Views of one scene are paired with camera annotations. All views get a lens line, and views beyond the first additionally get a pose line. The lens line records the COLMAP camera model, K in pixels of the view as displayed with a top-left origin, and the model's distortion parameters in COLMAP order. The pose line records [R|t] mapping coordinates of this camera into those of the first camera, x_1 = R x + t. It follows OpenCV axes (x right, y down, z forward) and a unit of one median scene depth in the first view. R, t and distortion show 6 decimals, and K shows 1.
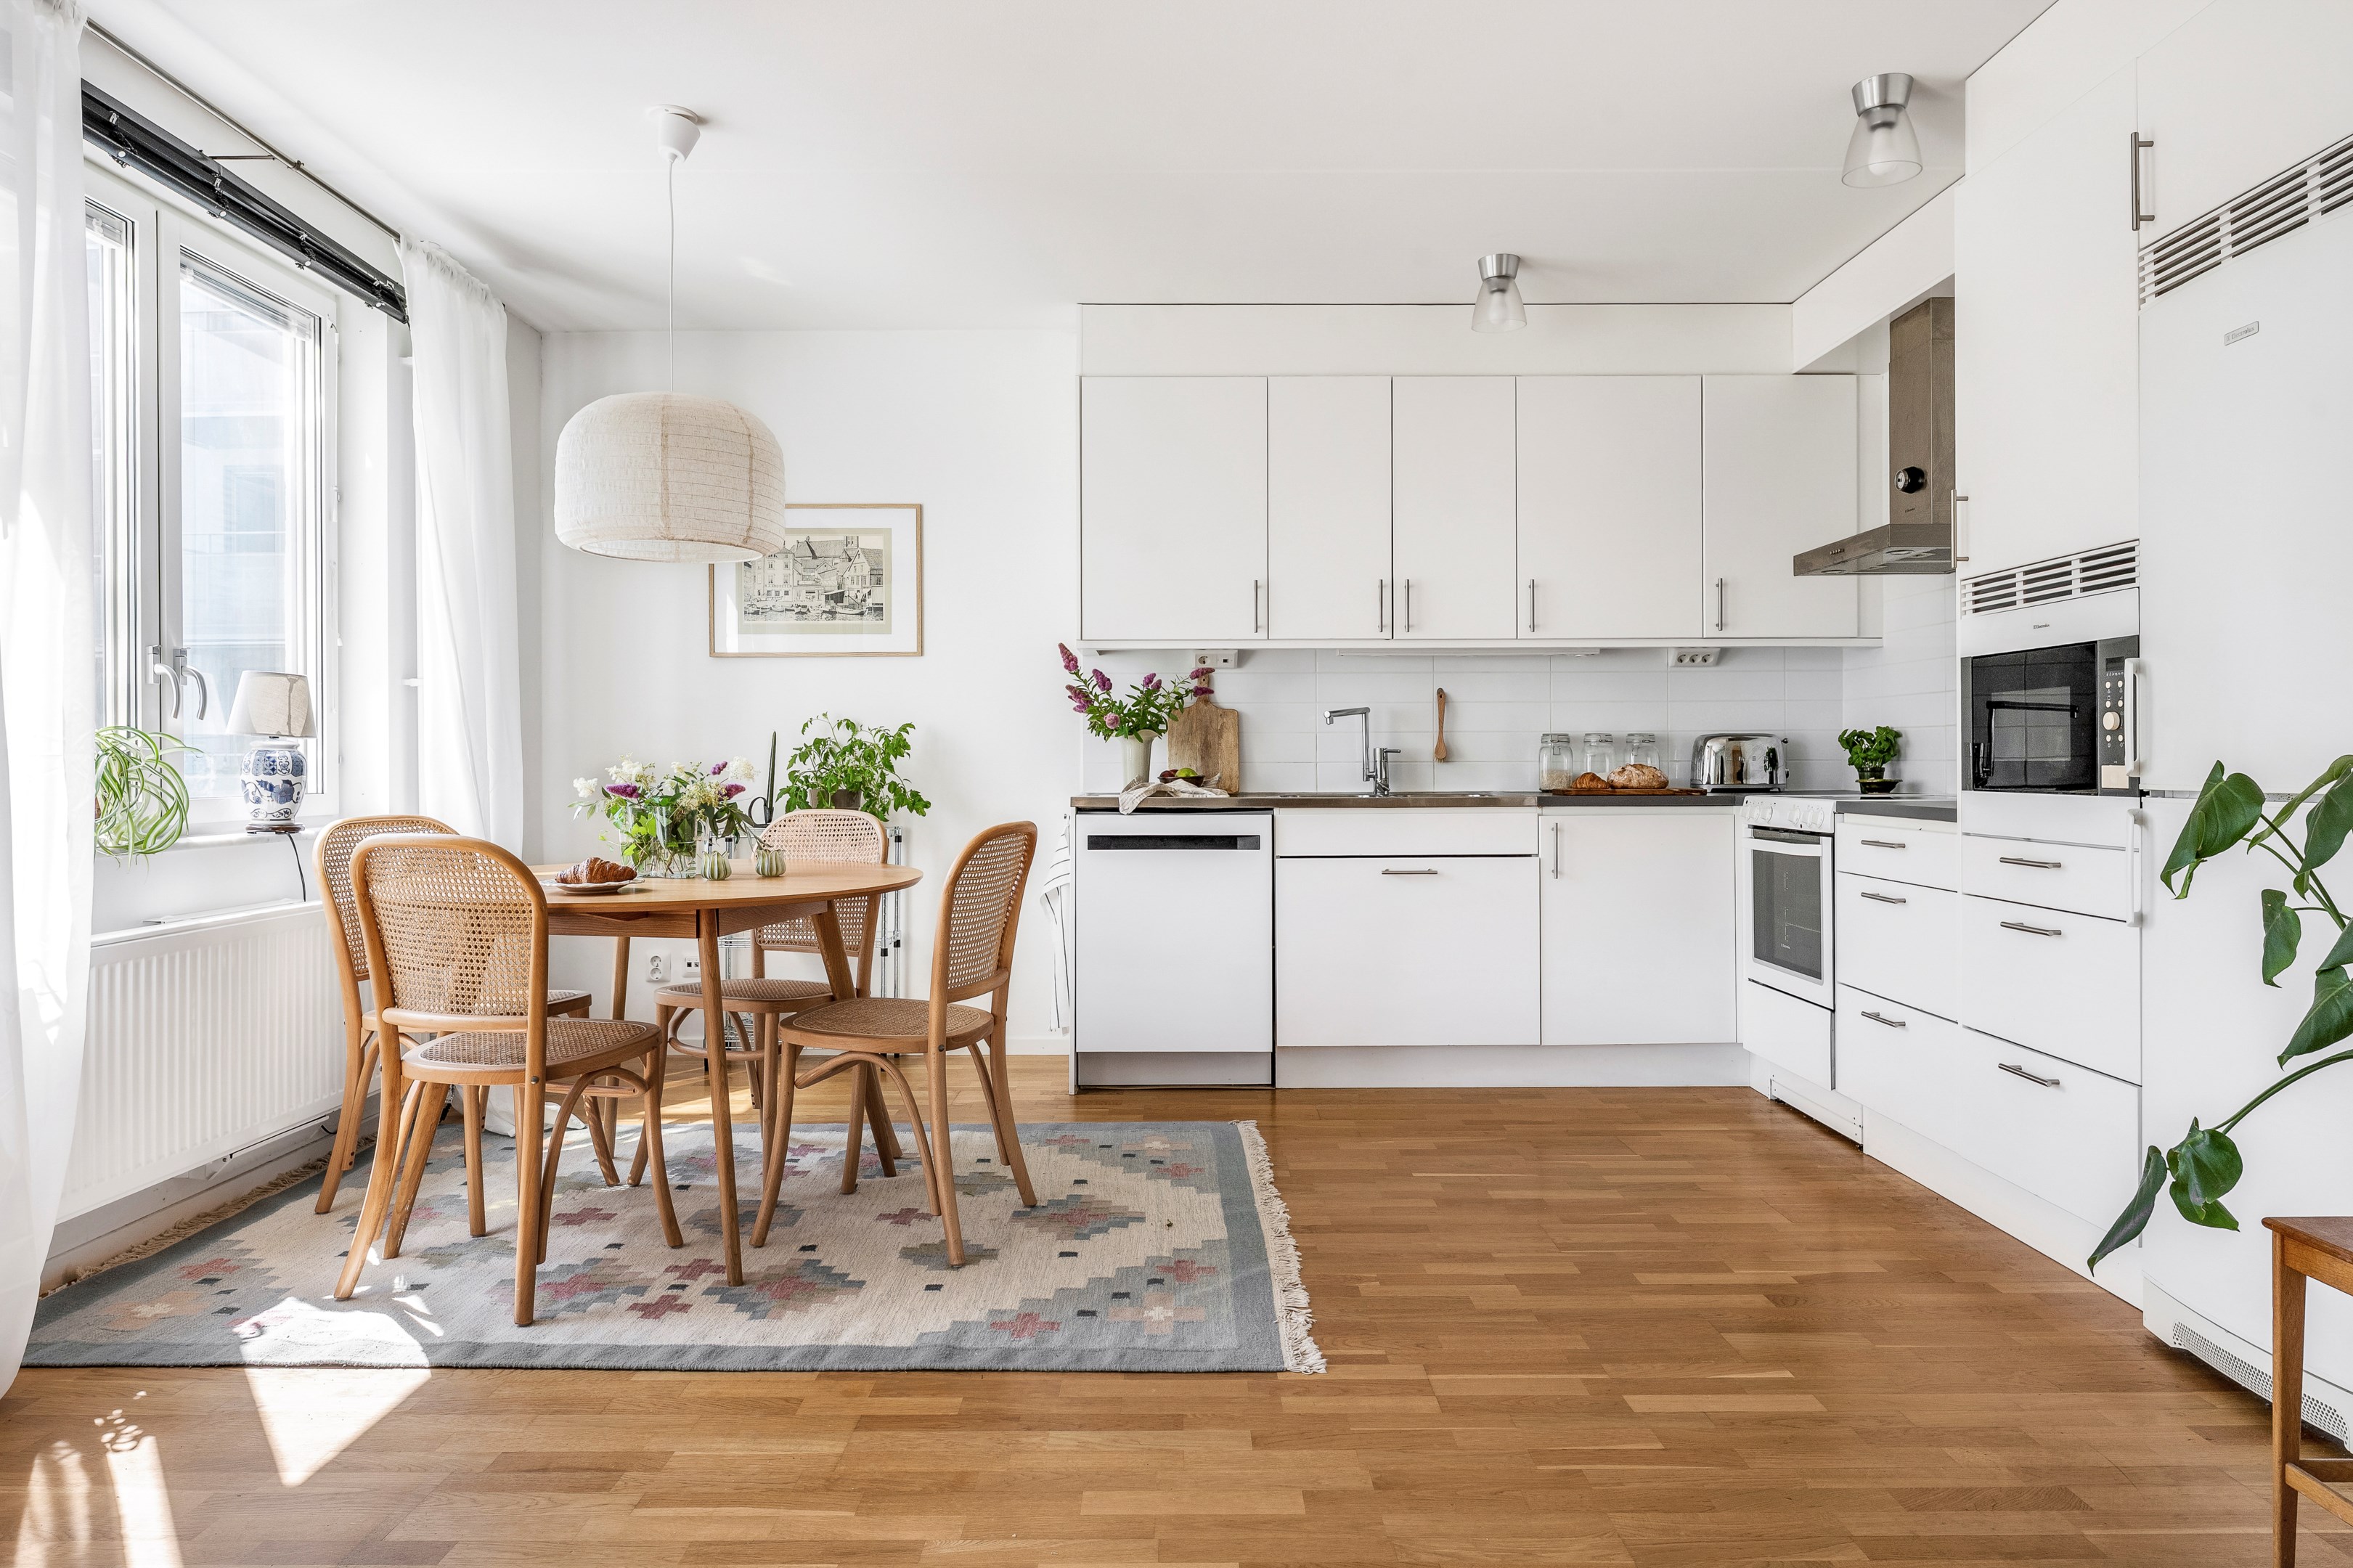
lens RADIAL K [[1497.1, 0, 1181.6], [0, 1497.1, 764.7], [0, 0, 1]] dist [-0.001664, -0.000154]
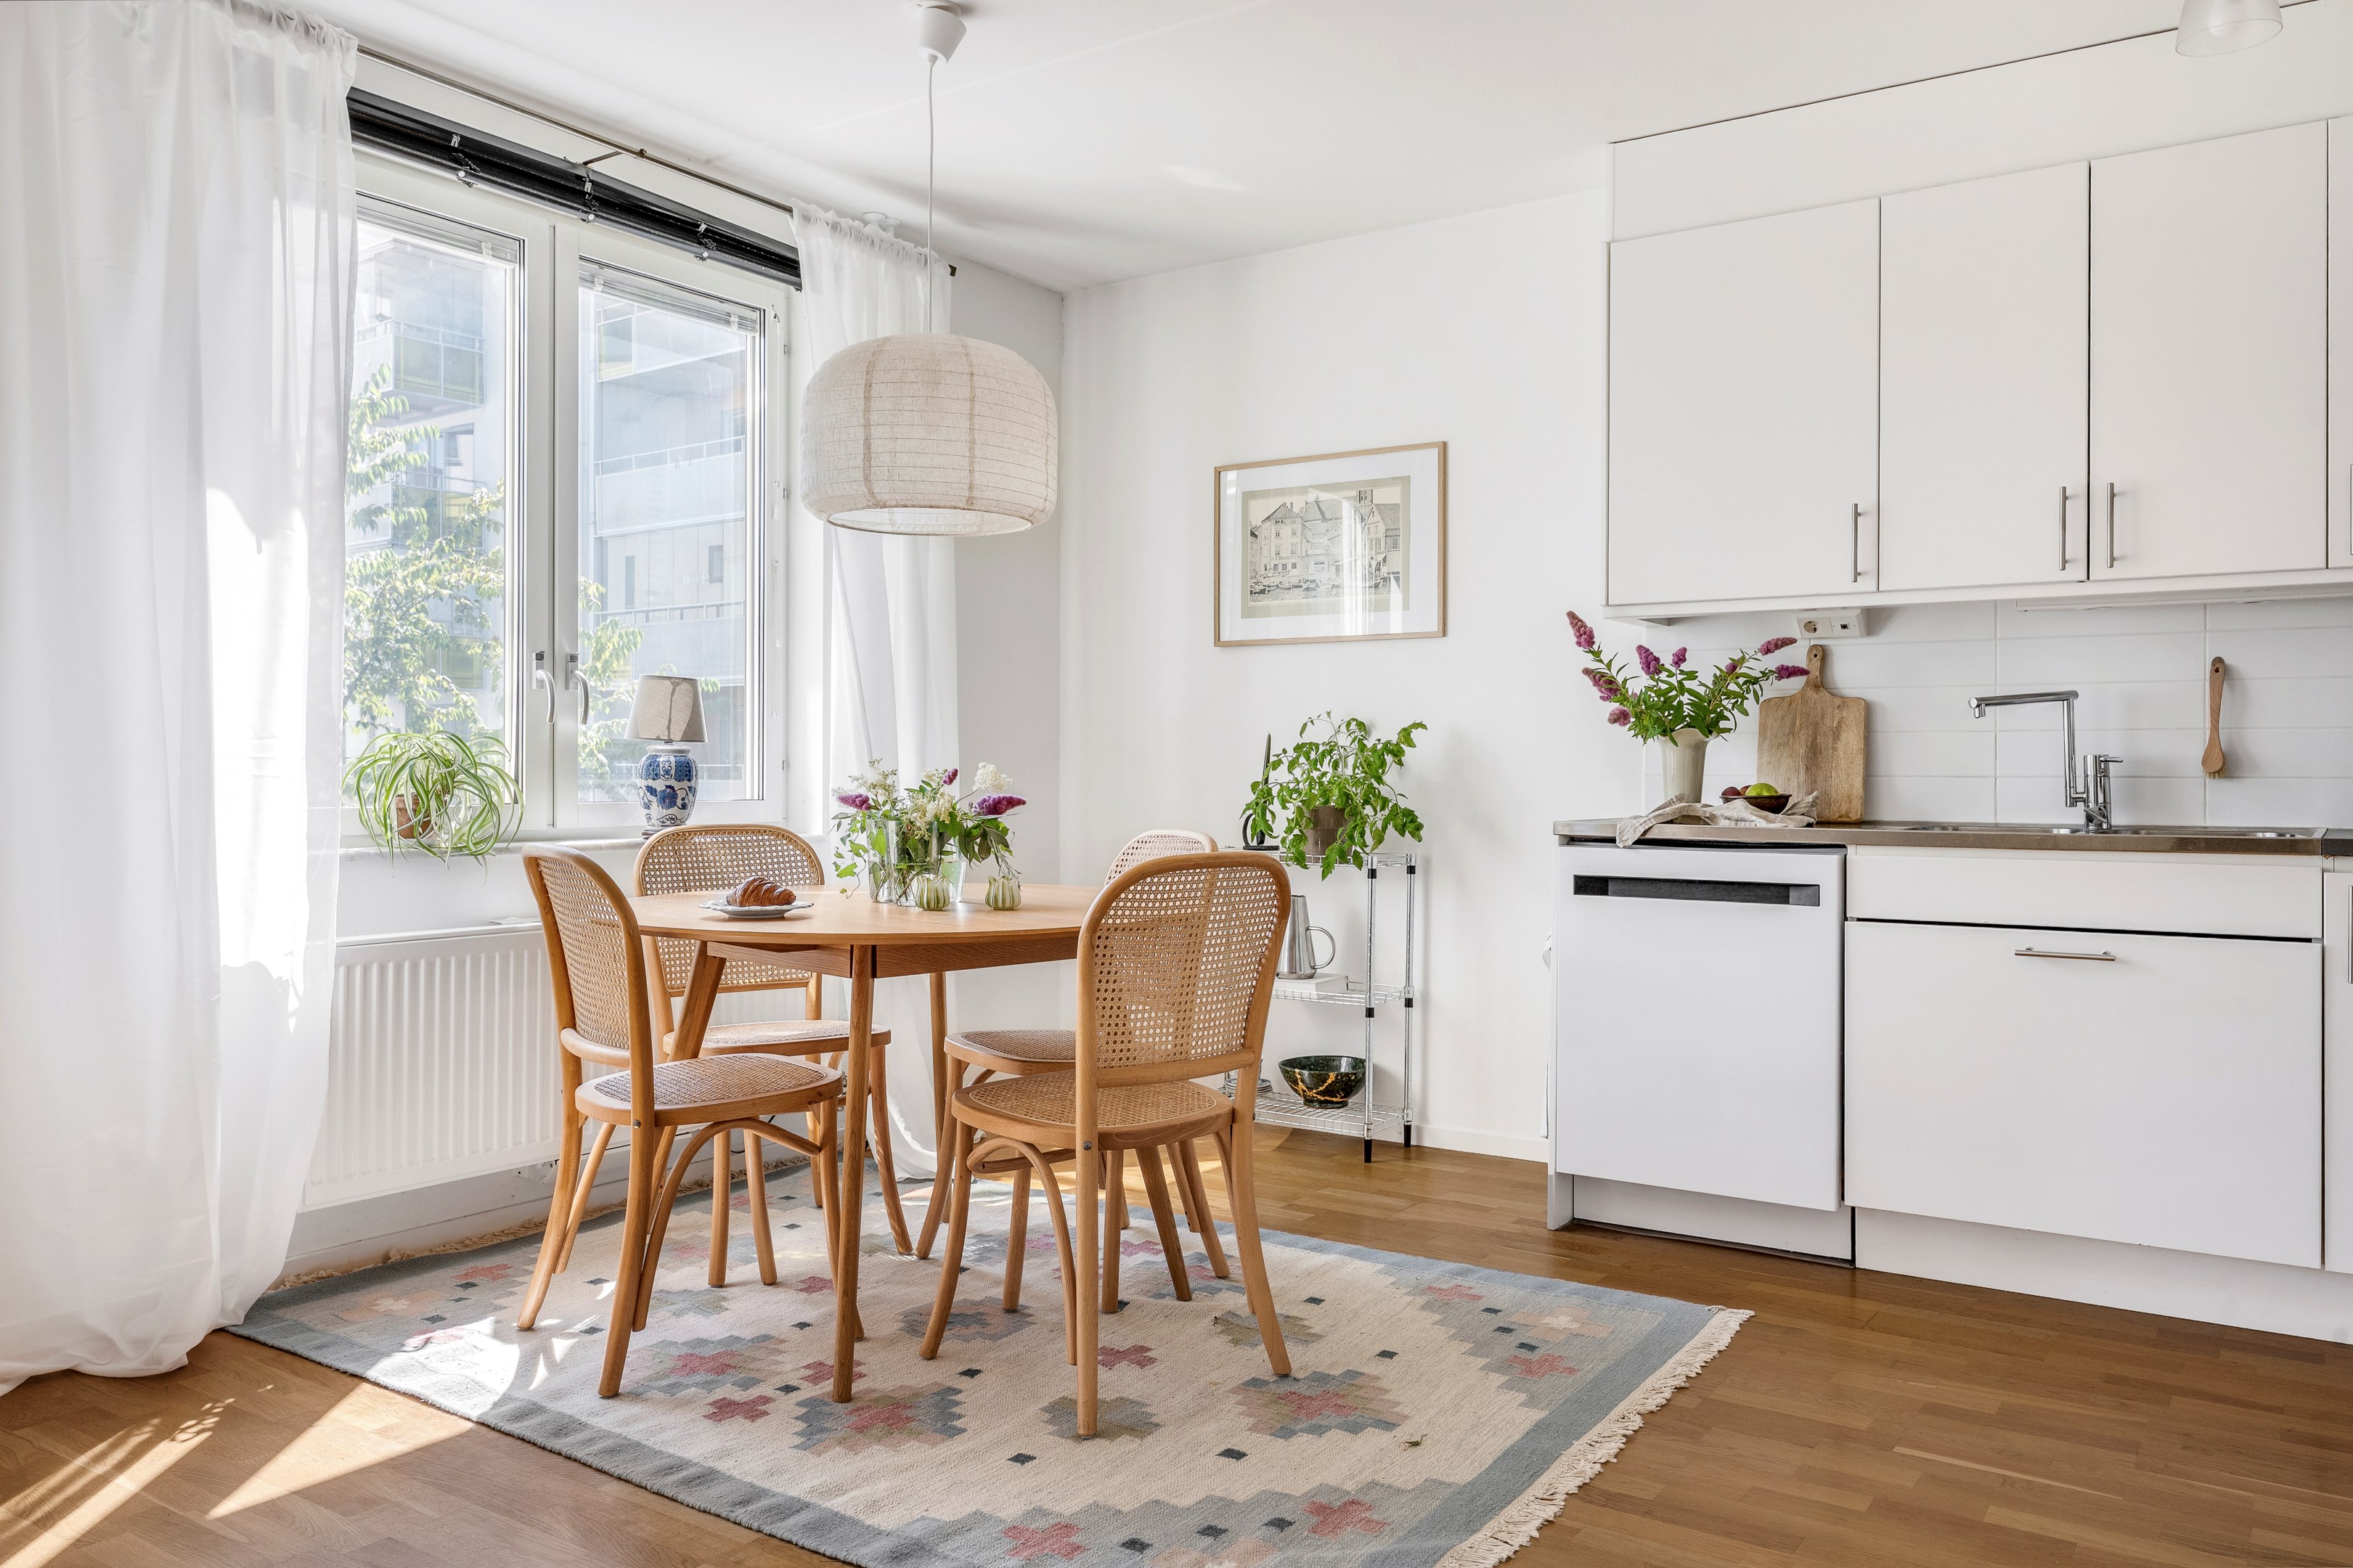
lens RADIAL K [[1737.7, 0, 1178.5], [0, 1737.7, 774.3], [0, 0, 1]] dist [-0.001756, -0.002995]
pose [[0.825608, 0.007357, -0.564197, 0.330462], [-0.007971, 0.999967, 0.001375, -0.001240], [0.564188, 0.003362, 0.825639, 0.259907]]
